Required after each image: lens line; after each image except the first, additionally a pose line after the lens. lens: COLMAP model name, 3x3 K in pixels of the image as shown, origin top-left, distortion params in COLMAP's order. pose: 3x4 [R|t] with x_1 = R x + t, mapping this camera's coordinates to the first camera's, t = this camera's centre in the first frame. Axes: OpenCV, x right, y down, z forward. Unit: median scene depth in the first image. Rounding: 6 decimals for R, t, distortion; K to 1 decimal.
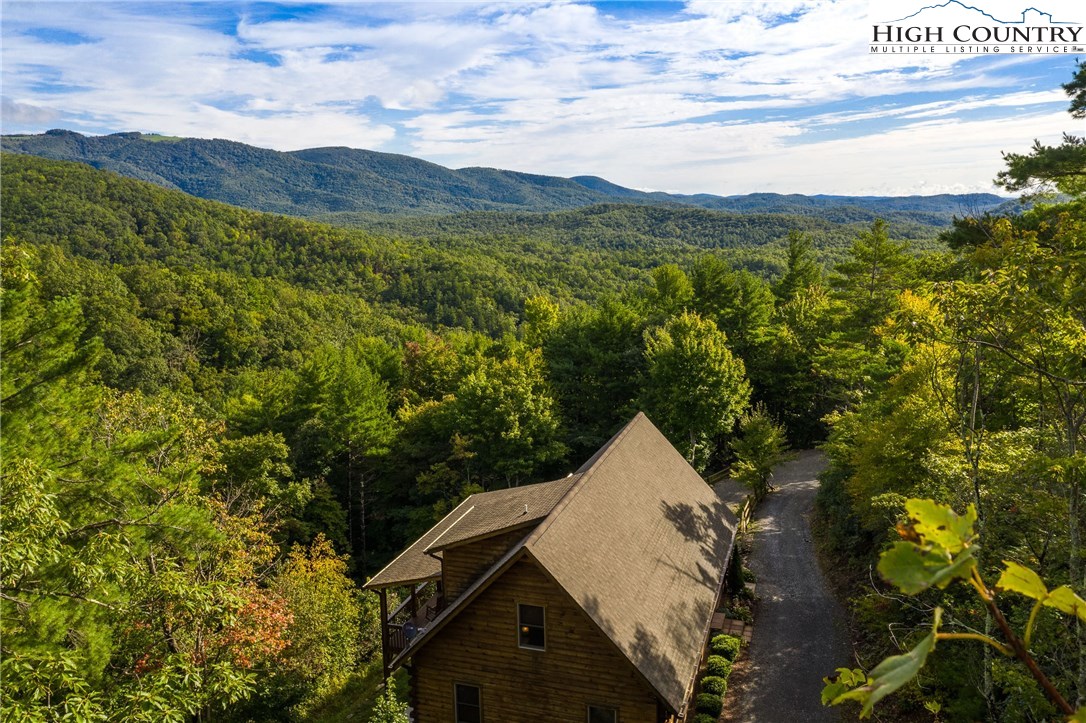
lens RADIAL K [[867.5, 0, 543.6], [0, 867.5, 363.1], [0, 0, 1]] dist [0.003220, 0.005551]
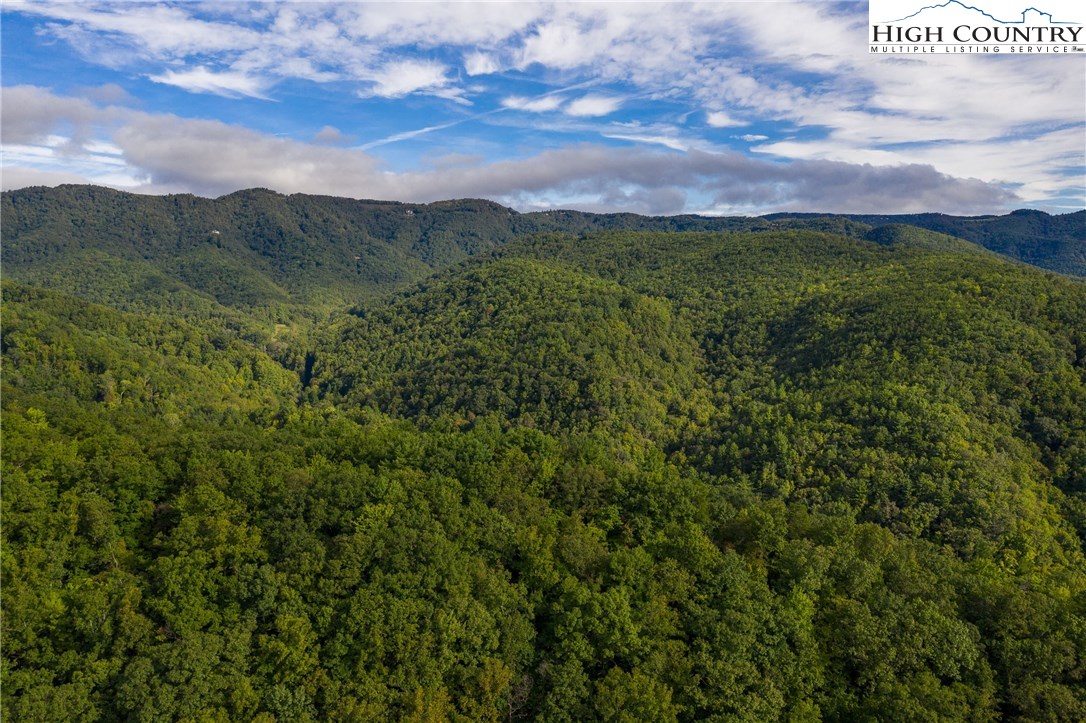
lens RADIAL K [[867.5, 0, 542.0], [0, 867.5, 362.7], [0, 0, 1]] dist [0.003220, 0.005551]
pose [[0.542253, 0.095166, -0.834808, -0.062839], [-0.165626, 0.986177, 0.004839, -0.074303], [0.823729, 0.135642, 0.550520, 0.149574]]
